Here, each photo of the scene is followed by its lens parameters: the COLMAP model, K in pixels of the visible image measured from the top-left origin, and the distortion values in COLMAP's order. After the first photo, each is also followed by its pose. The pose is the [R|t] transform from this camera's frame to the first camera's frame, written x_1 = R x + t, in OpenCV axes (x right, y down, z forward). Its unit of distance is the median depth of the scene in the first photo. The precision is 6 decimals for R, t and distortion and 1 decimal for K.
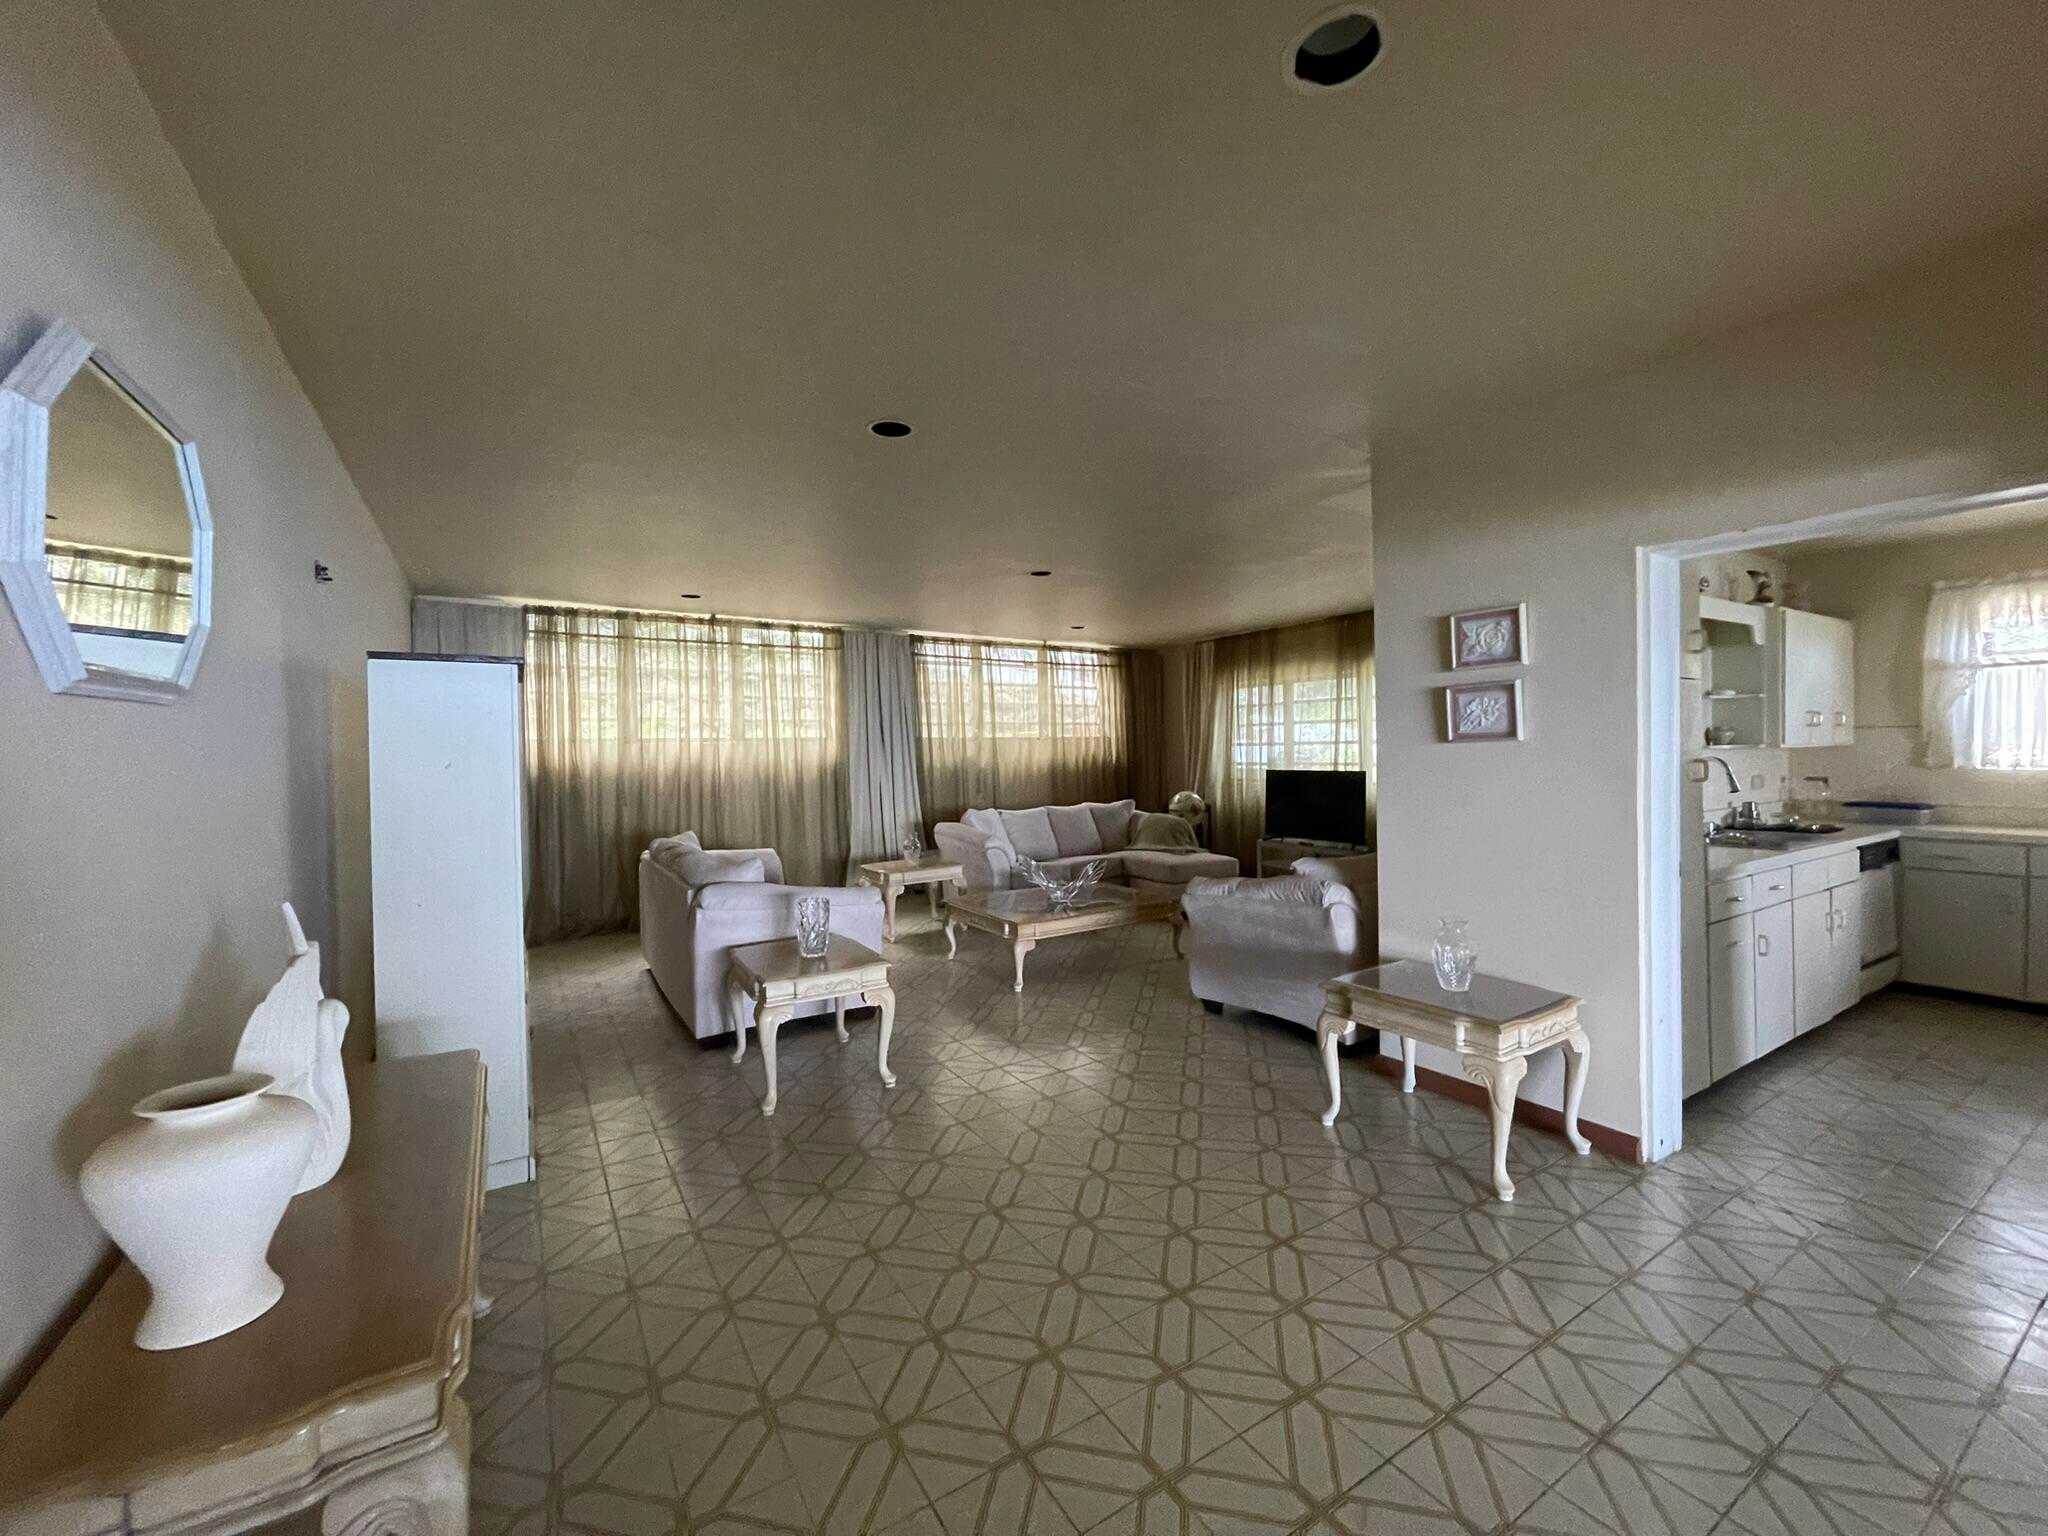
lens RADIAL K [[828.5, 0, 1018.7], [0, 828.5, 764.7], [0, 0, 1]] dist [-0.000816, -0.000497]
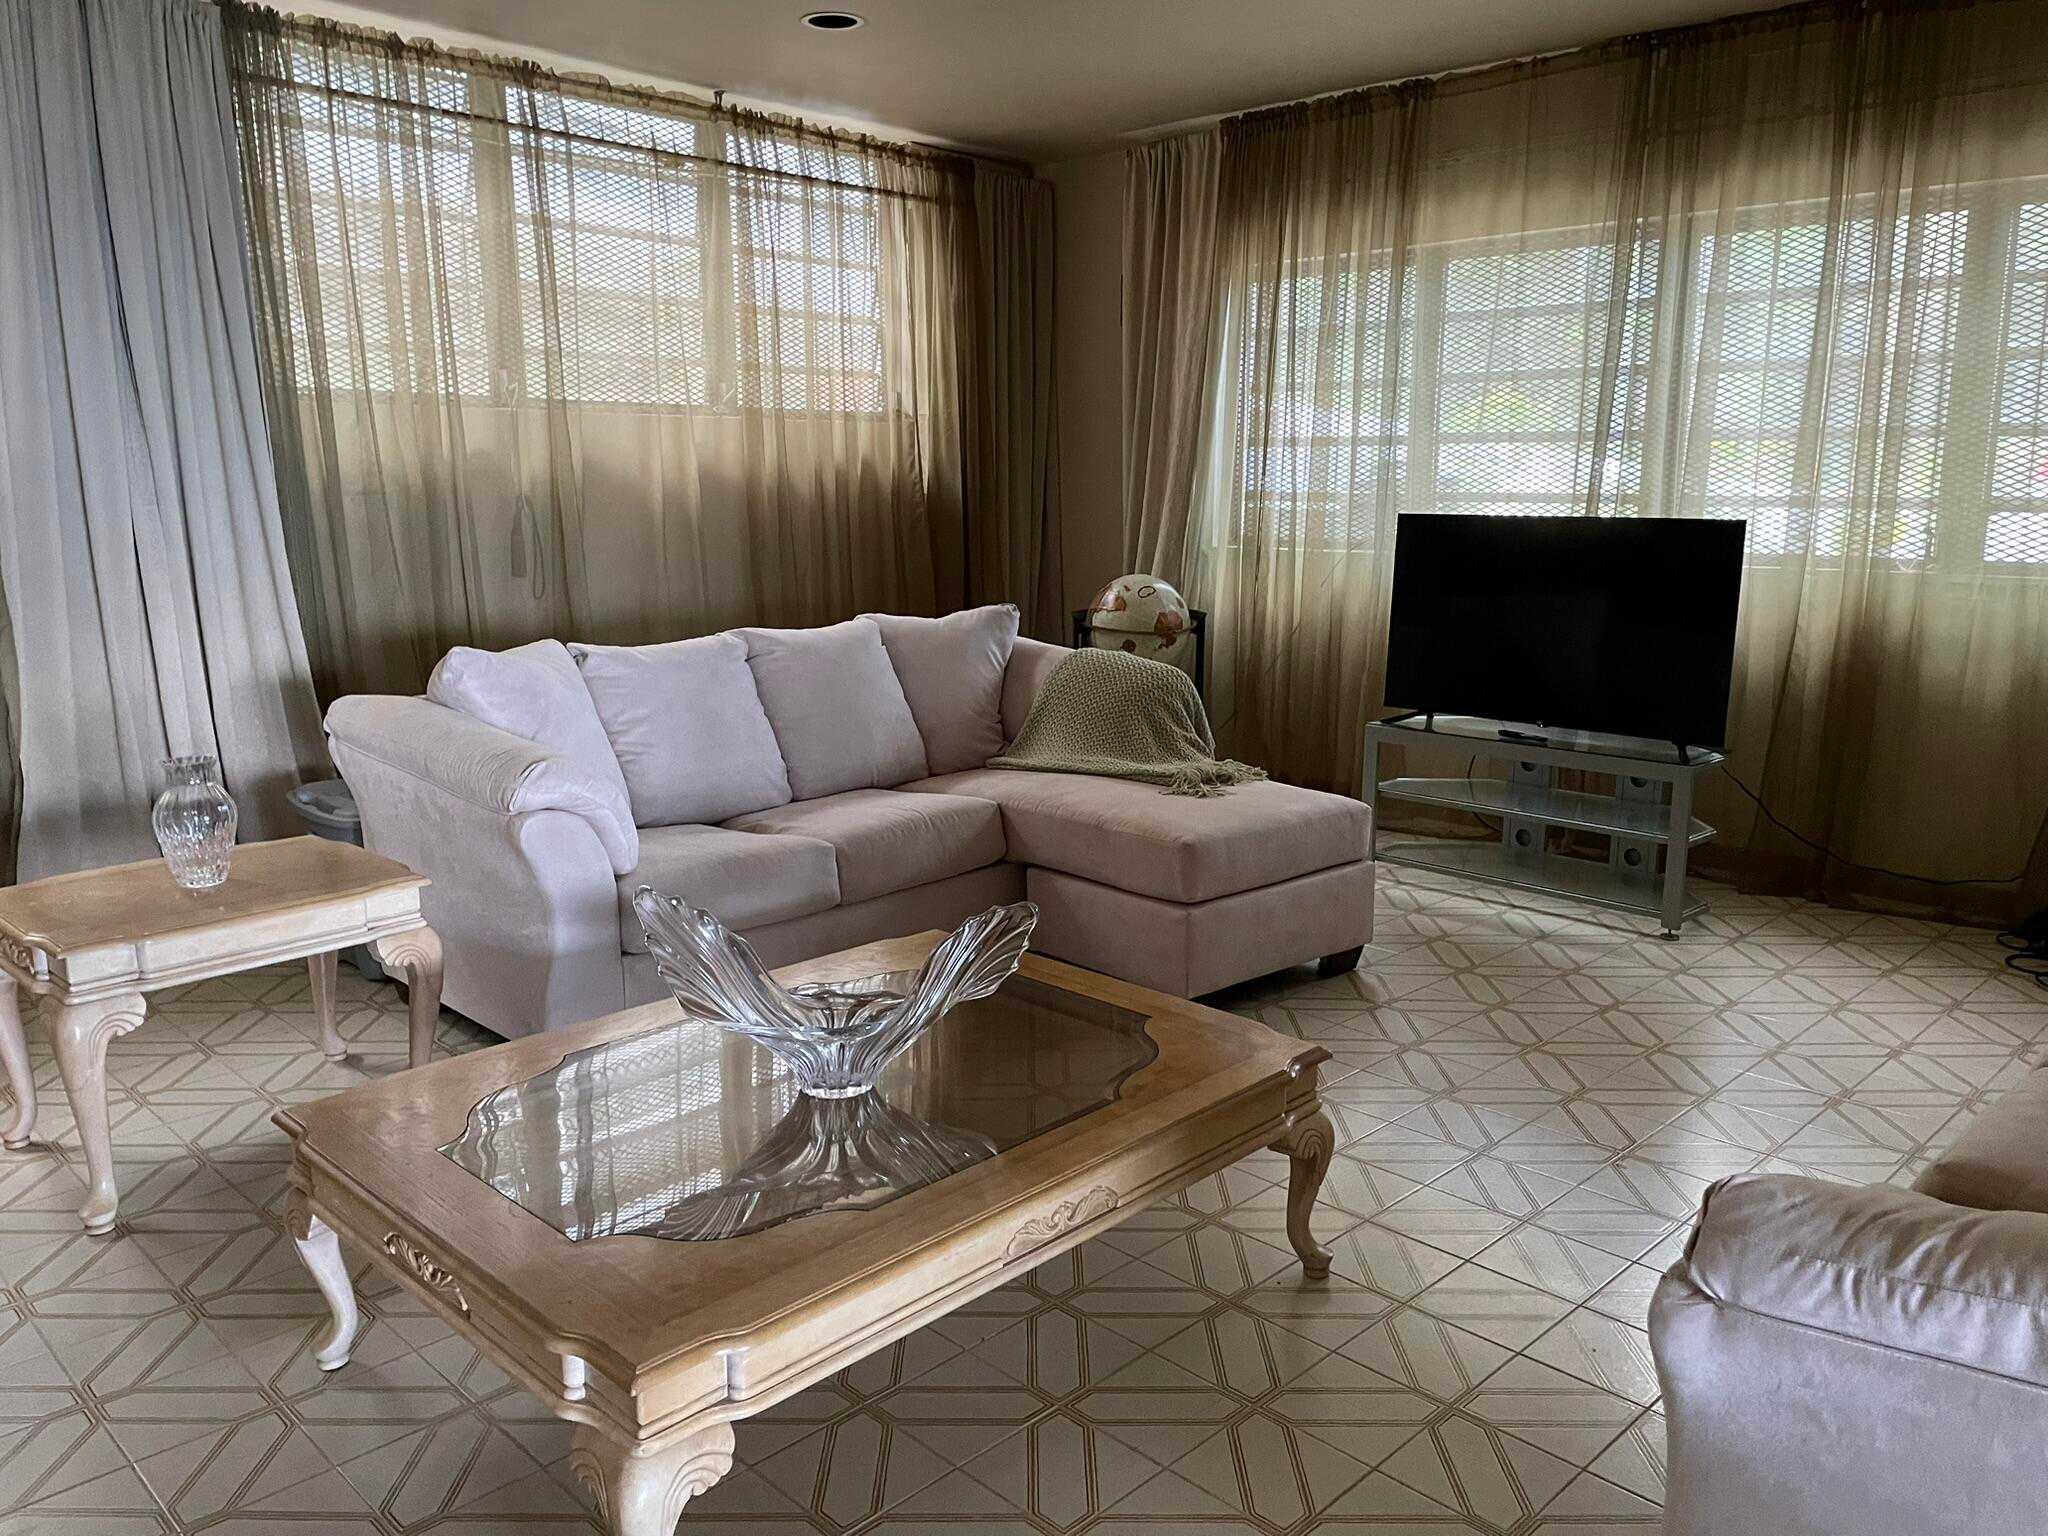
lens RADIAL K [[1544.0, 0, 1019.9], [0, 1544.0, 771.3], [0, 0, 1]] dist [0.082299, -0.111234]
pose [[0.974567, -0.026517, 0.222522, 0.004727], [-0.012137, 0.985272, 0.170565, 0.002796], [-0.223767, -0.168928, 0.959891, 0.380477]]
